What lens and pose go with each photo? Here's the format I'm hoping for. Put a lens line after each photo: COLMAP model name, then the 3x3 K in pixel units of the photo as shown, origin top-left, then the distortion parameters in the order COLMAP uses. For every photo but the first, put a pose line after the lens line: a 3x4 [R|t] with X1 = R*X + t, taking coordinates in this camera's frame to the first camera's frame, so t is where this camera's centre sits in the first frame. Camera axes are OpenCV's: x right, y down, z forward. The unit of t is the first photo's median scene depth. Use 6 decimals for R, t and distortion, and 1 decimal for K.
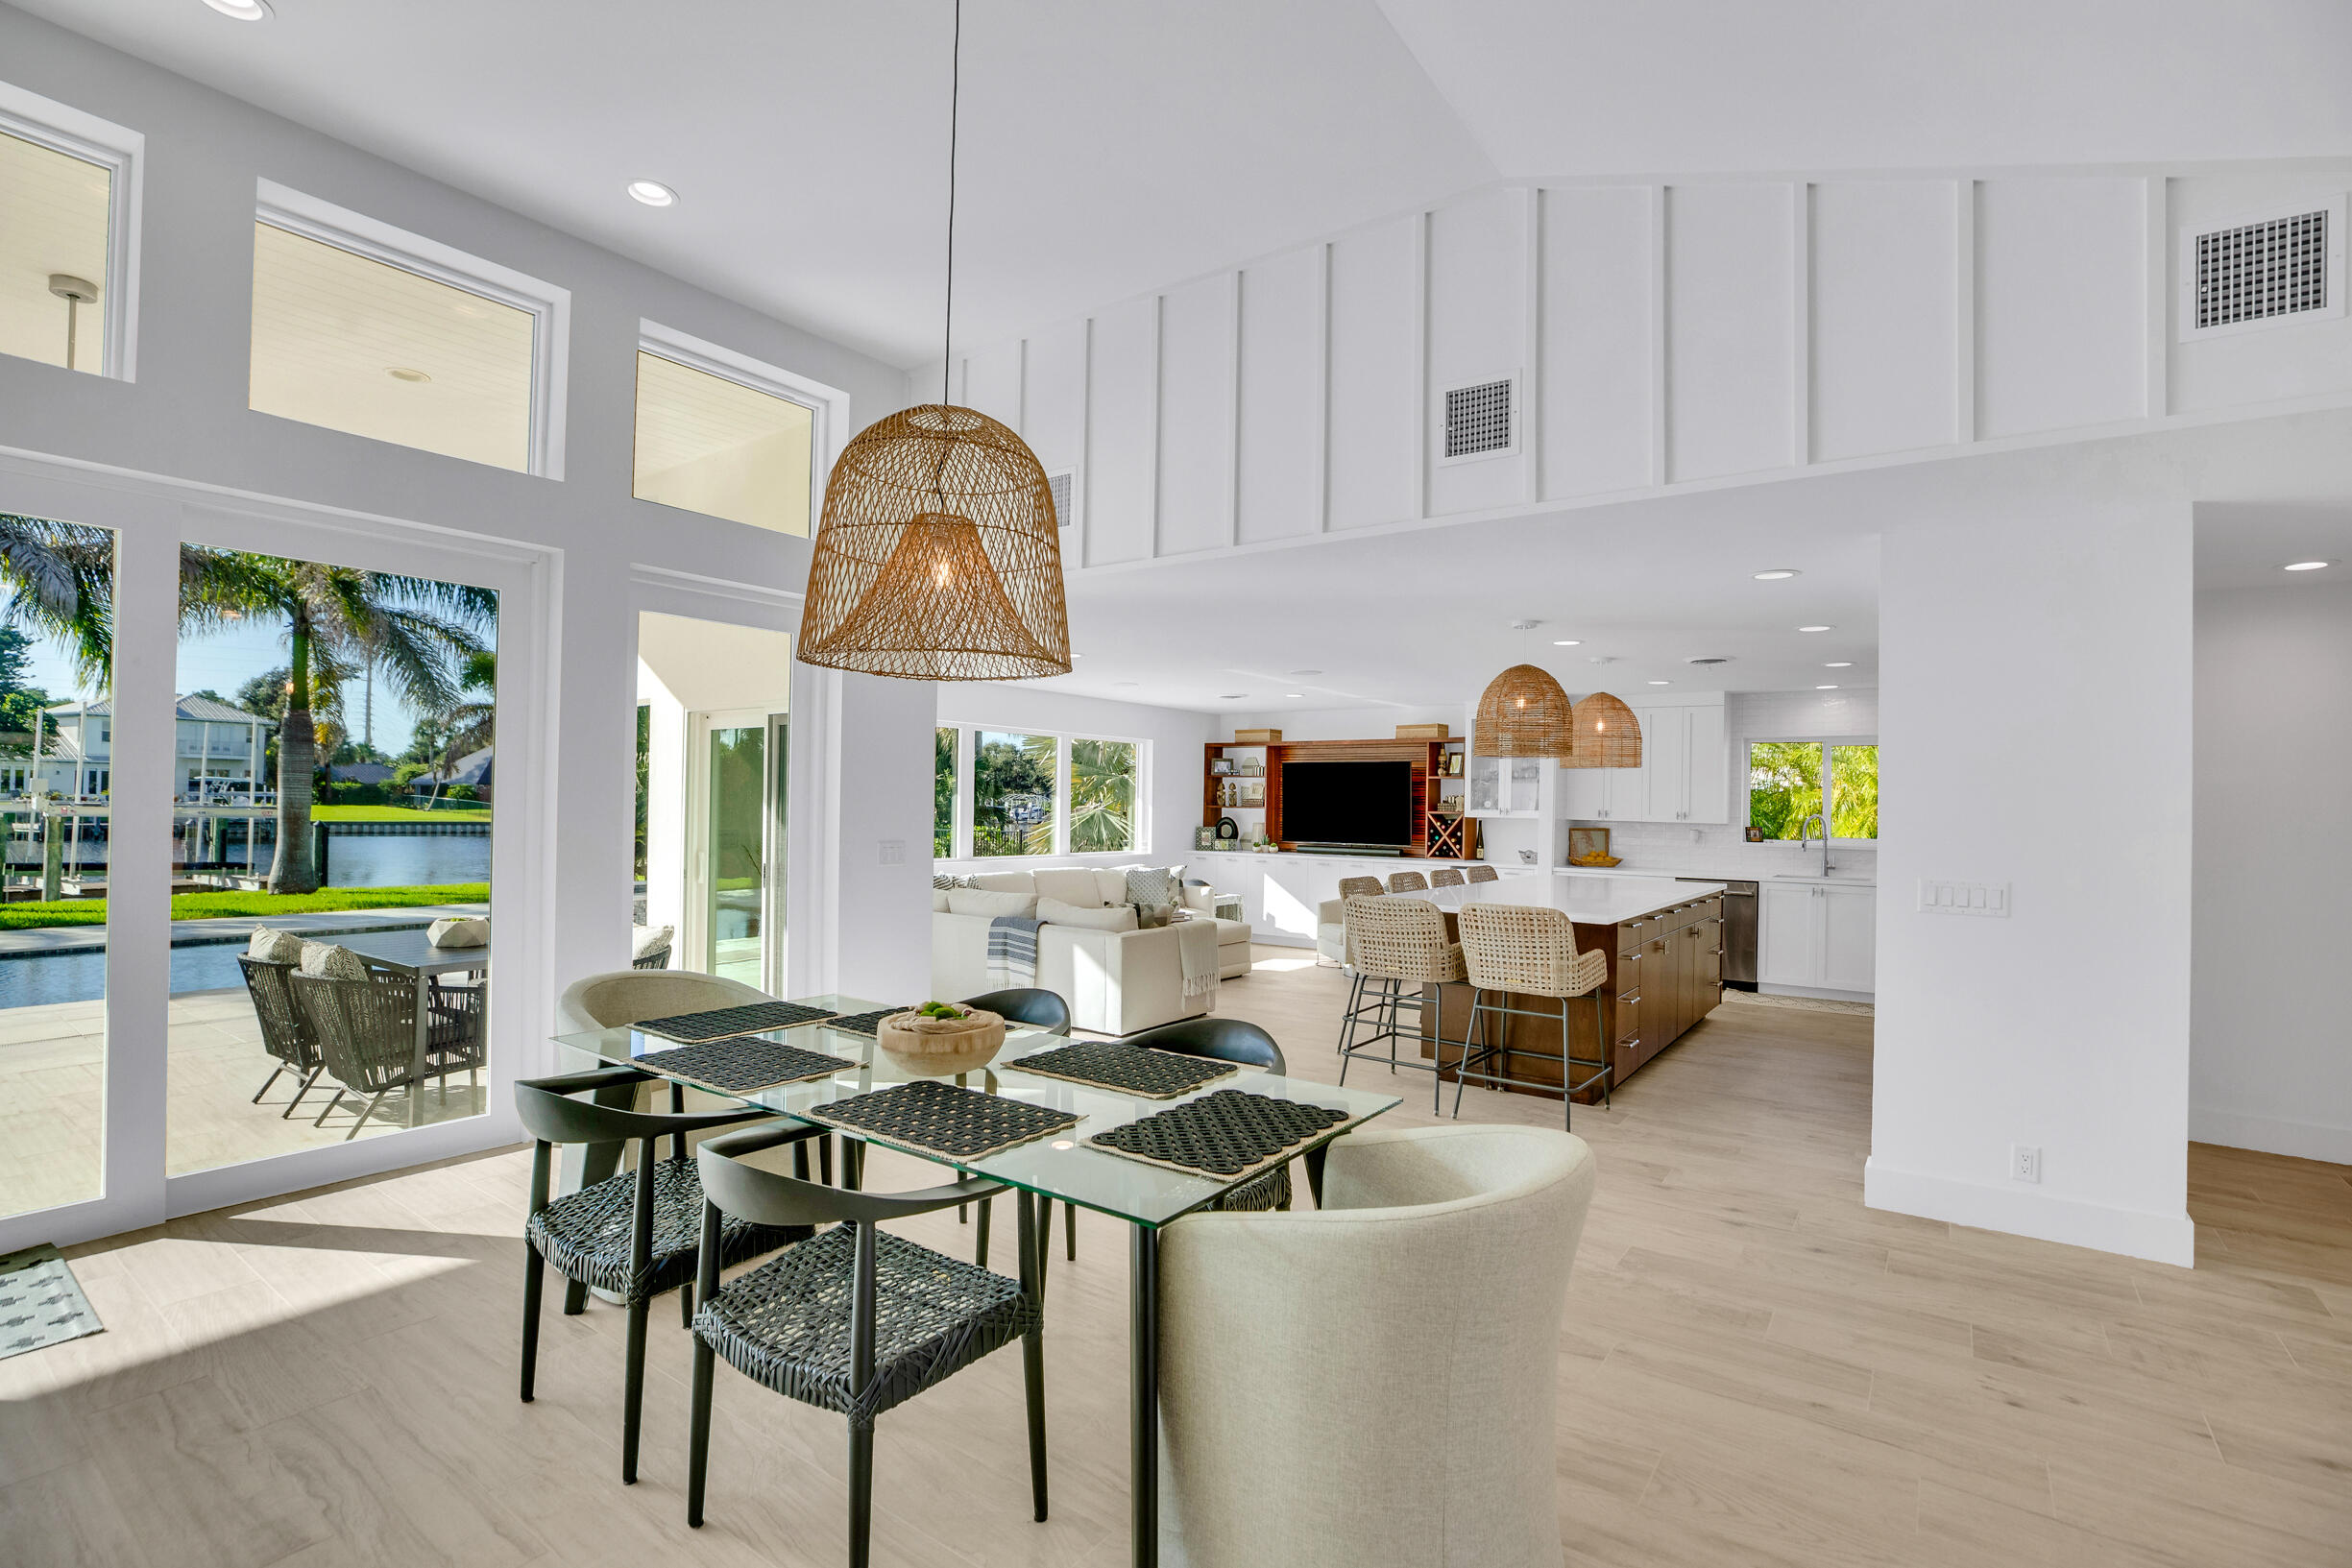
lens RADIAL K [[1083.0, 0, 1191.5], [0, 1083.0, 792.5], [0, 0, 1]] dist [-0.045567, 0.014638]
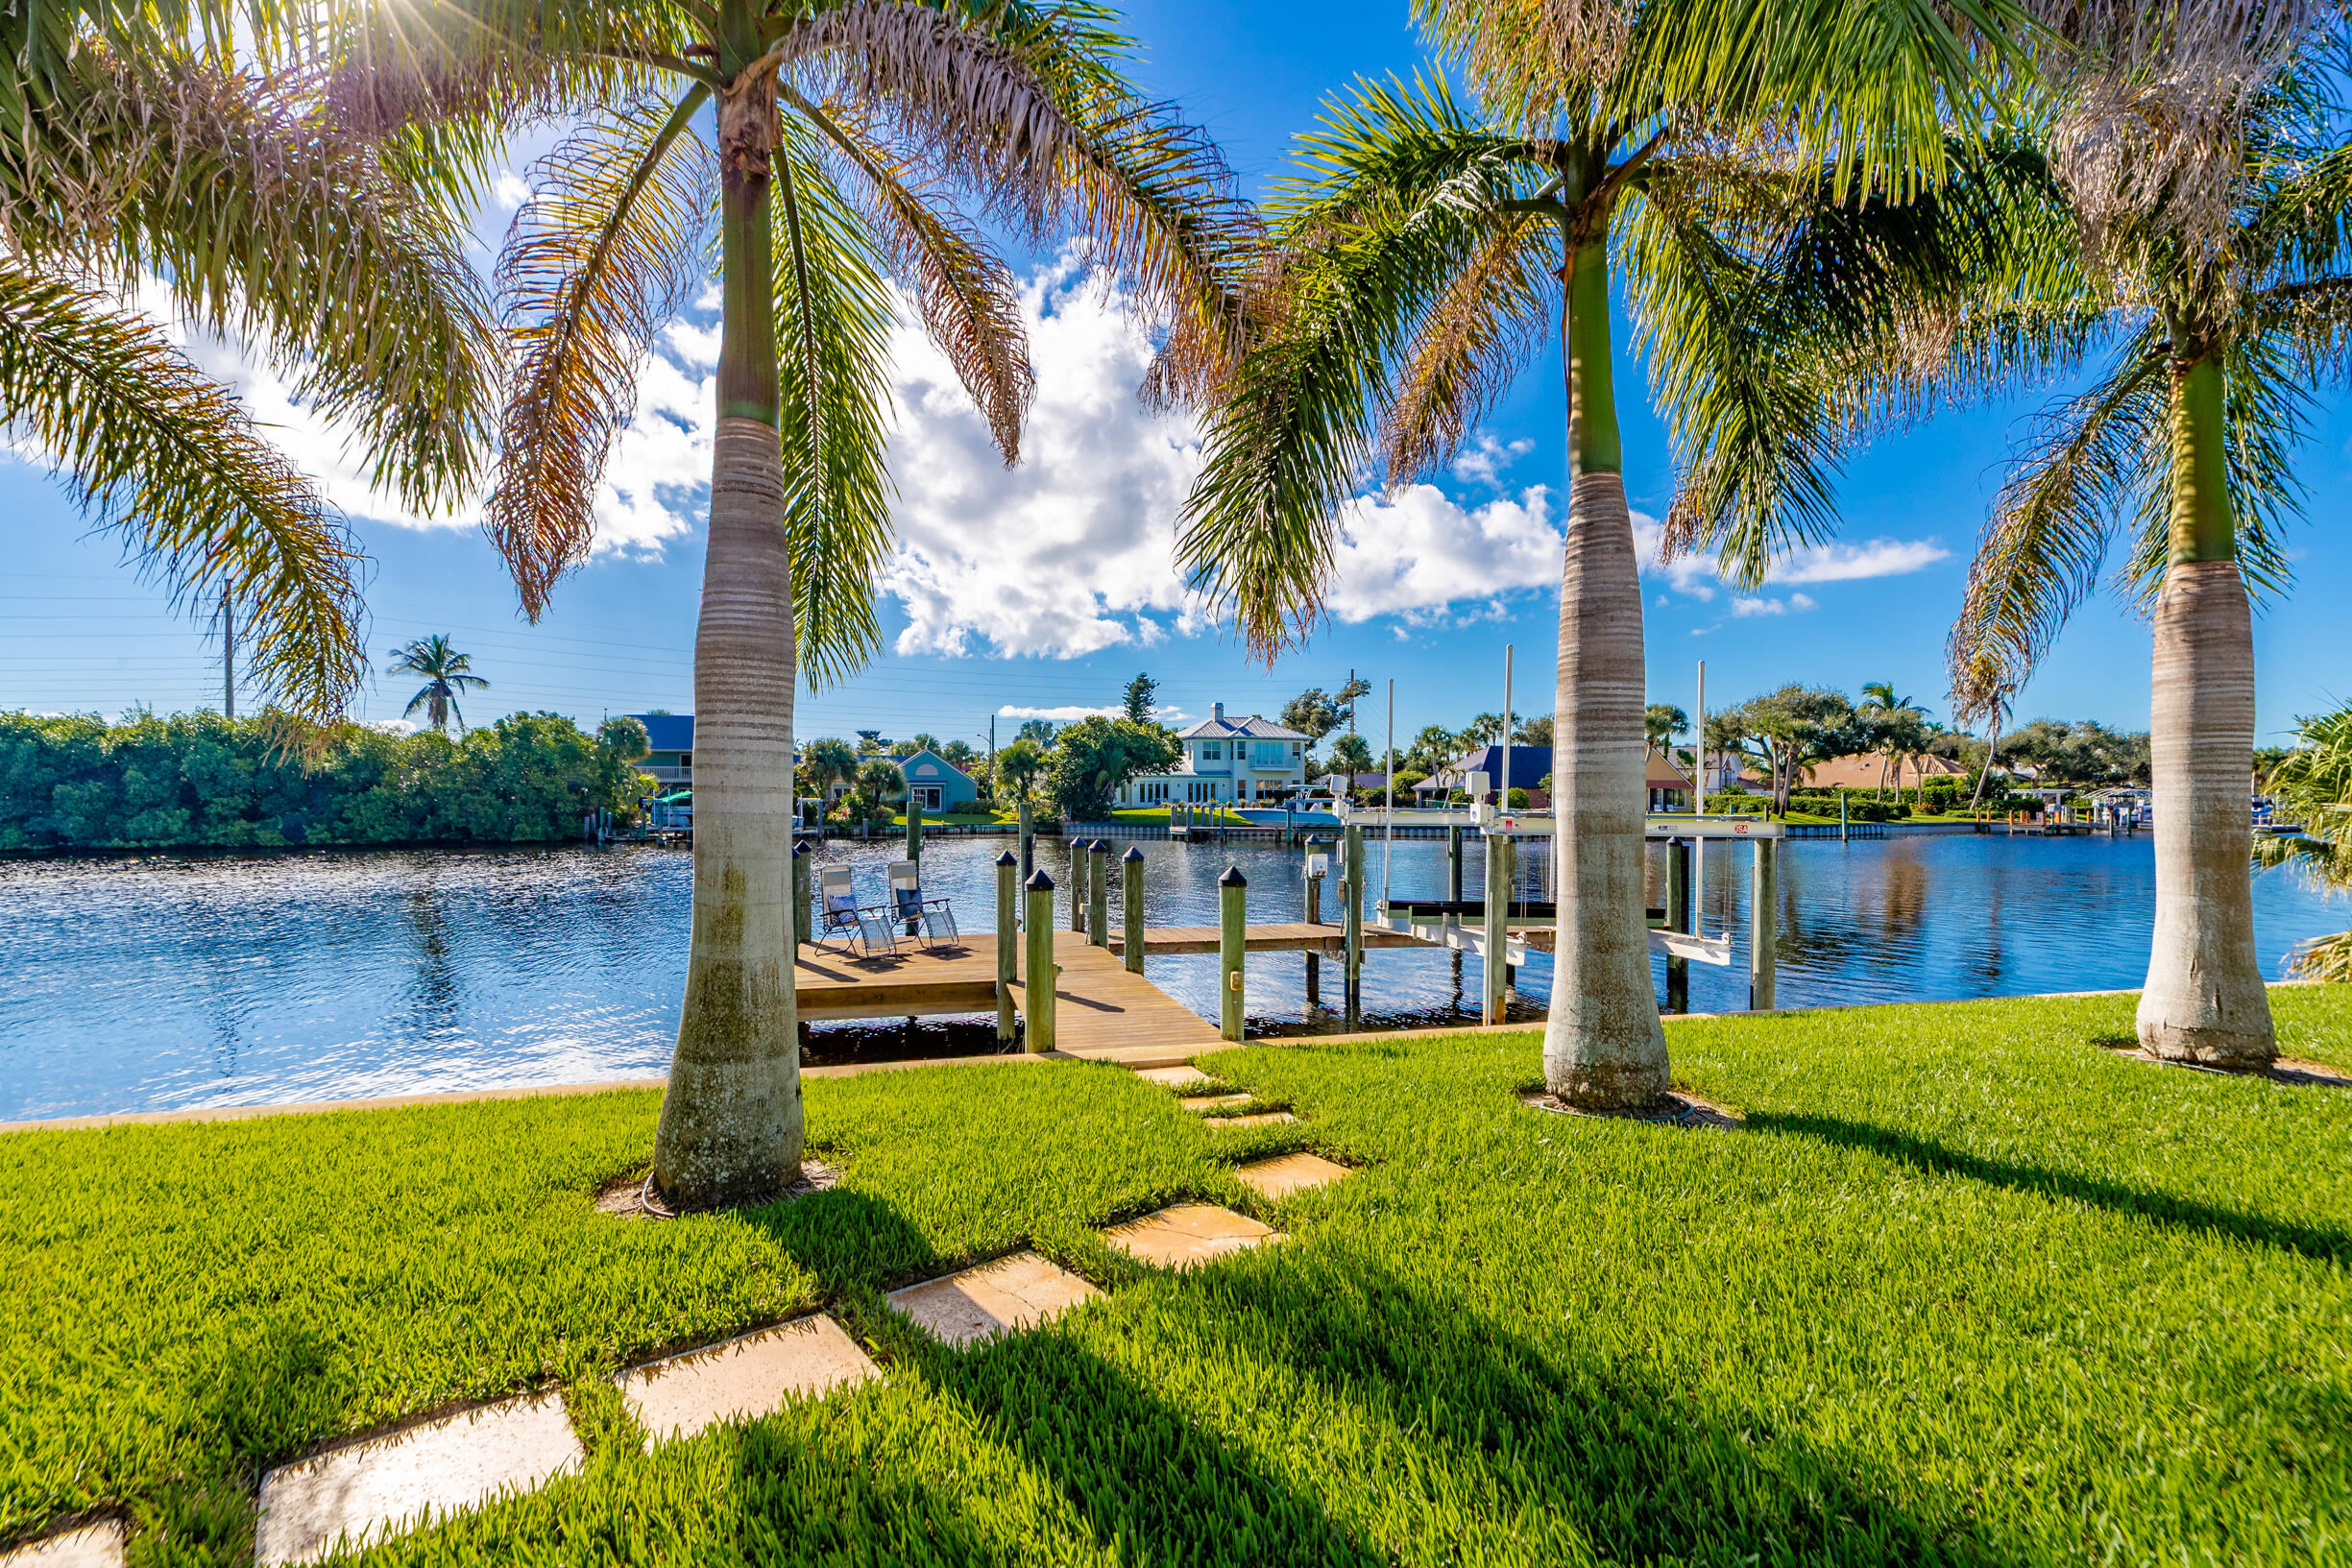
lens RADIAL K [[1059.3, 0, 1185.9], [0, 1059.3, 791.7], [0, 0, 1]] dist [0.009624, -0.000356]
pose [[0.711896, -0.020050, -0.701999, -0.843177], [0.019019, 0.999776, -0.009267, 0.000048], [0.702028, -0.006754, 0.712118, 0.472869]]
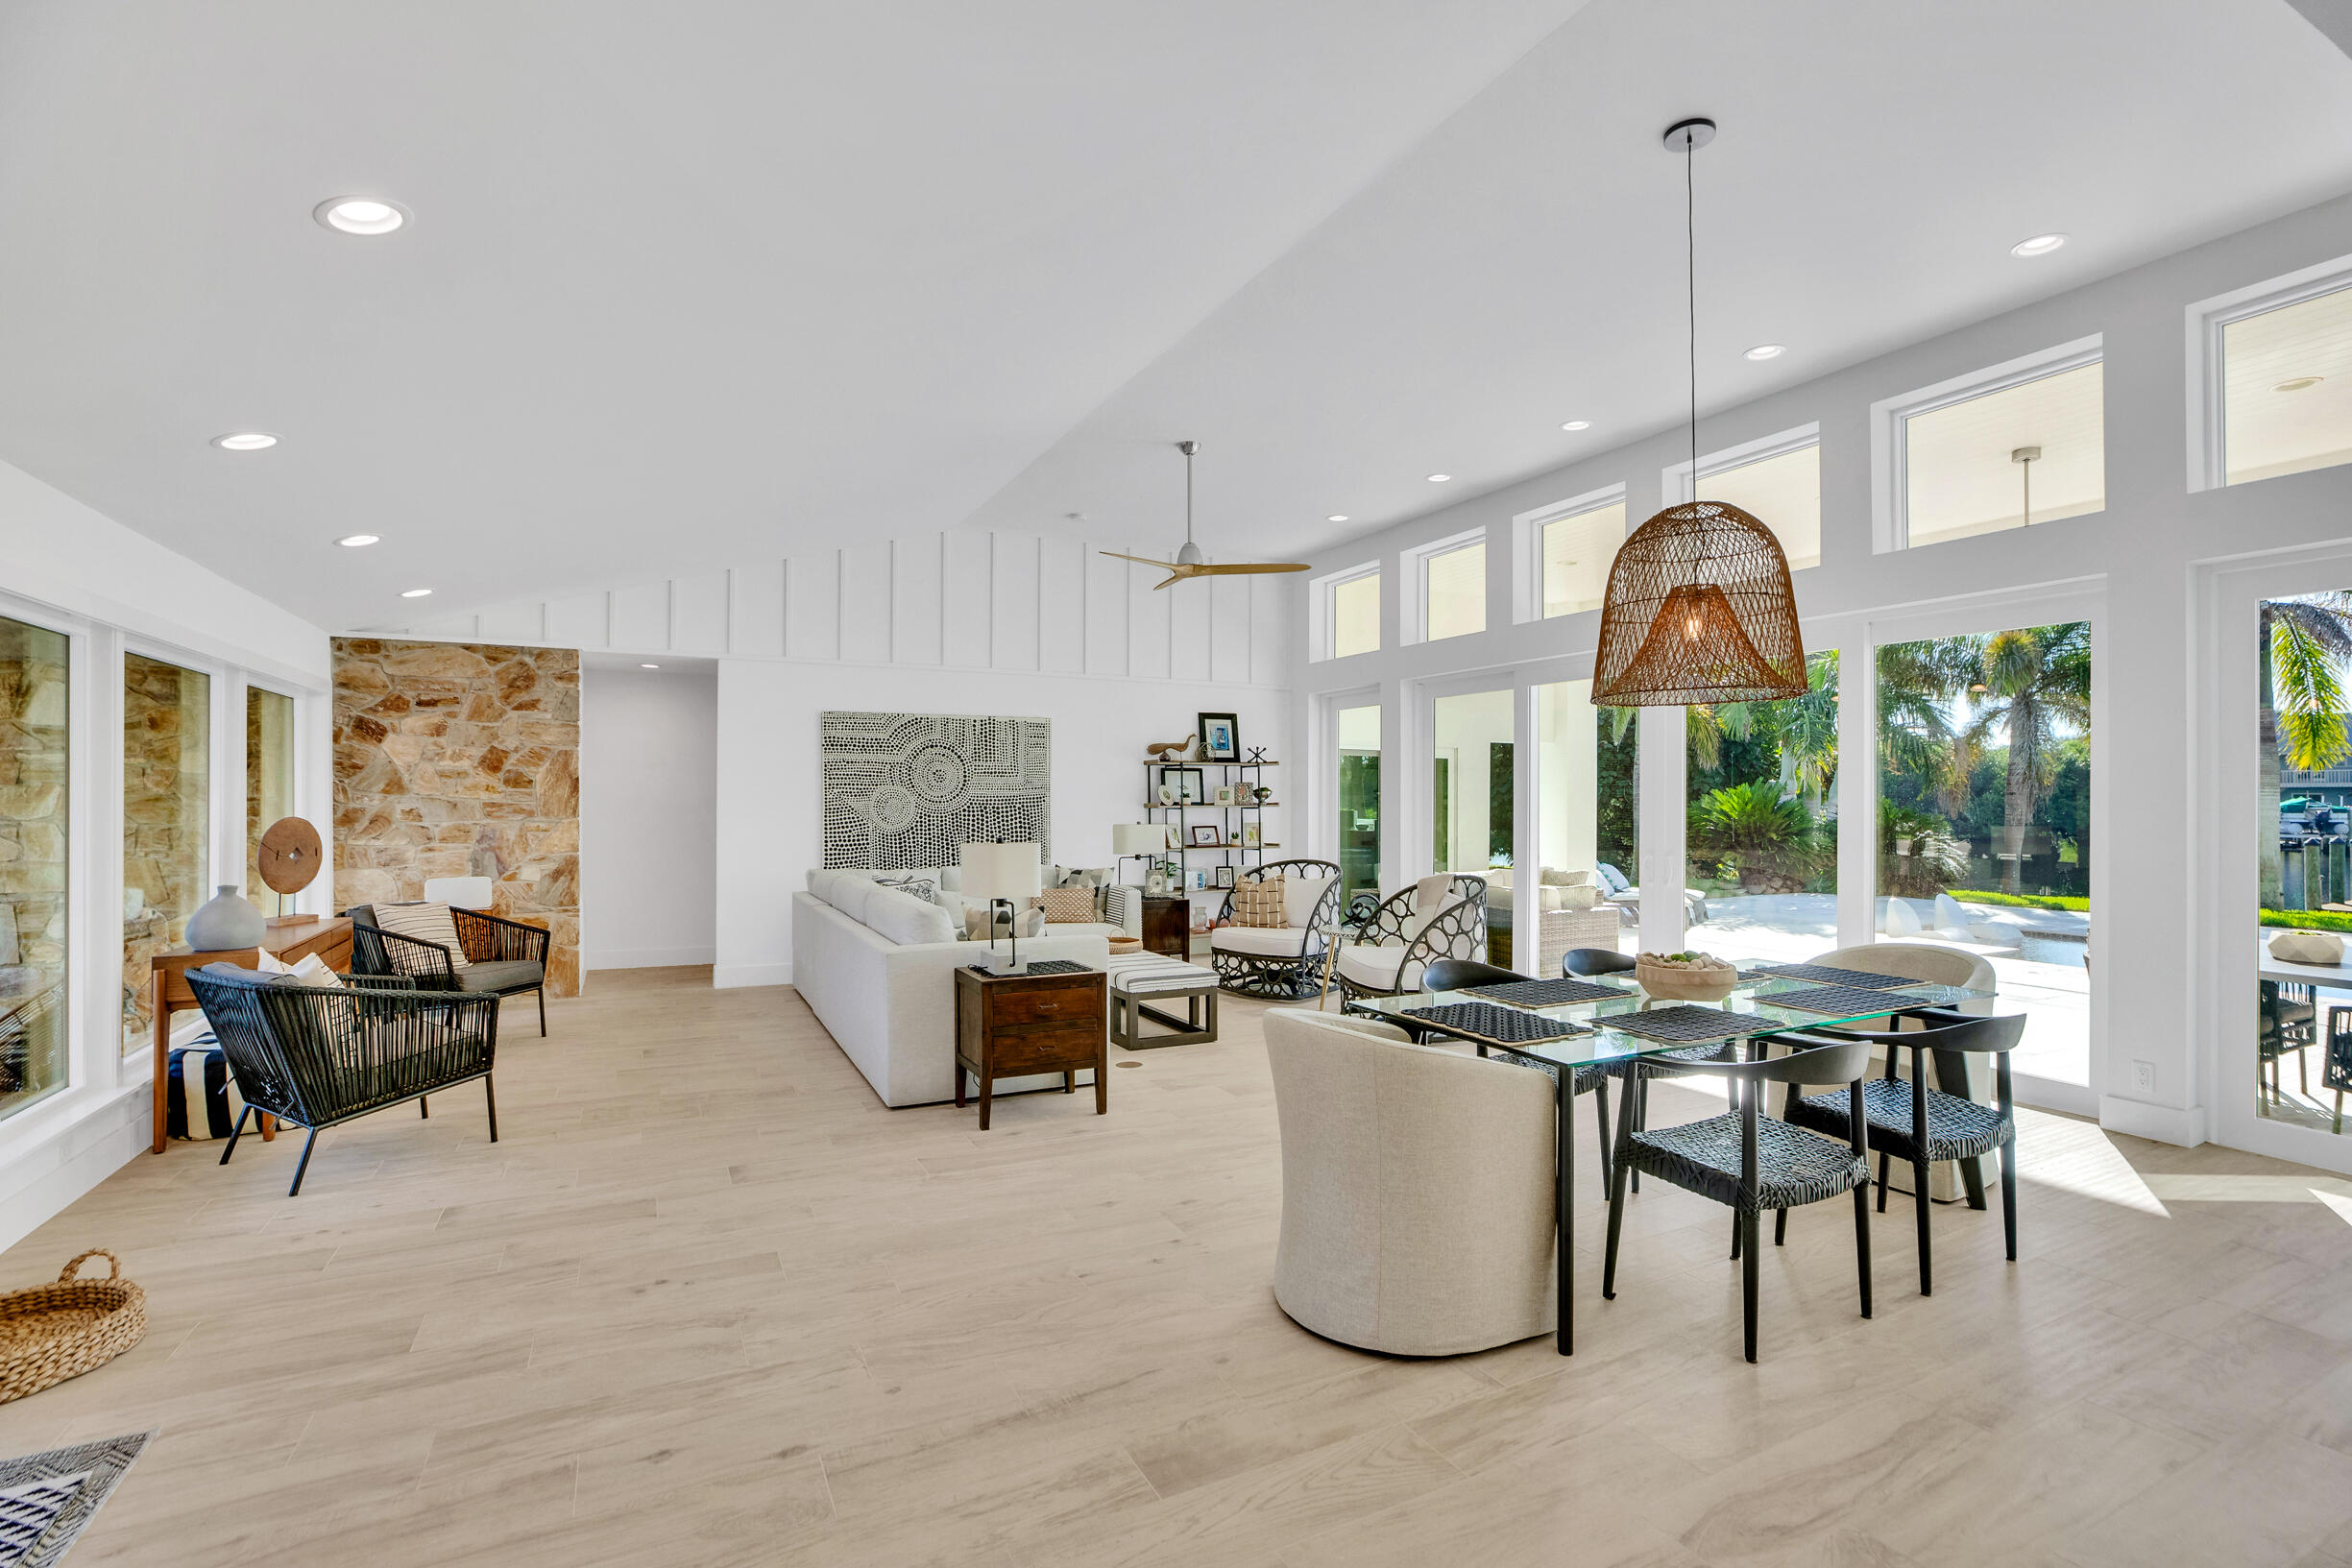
lens RADIAL K [[1083.0, 0, 1191.5], [0, 1083.0, 792.5], [0, 0, 1]] dist [-0.045567, 0.014638]
pose [[-0.455633, -0.022117, -0.889893, 0.187124], [-0.001504, 0.999709, -0.024076, 0.004843], [0.890166, -0.009631, -0.455534, 0.161125]]
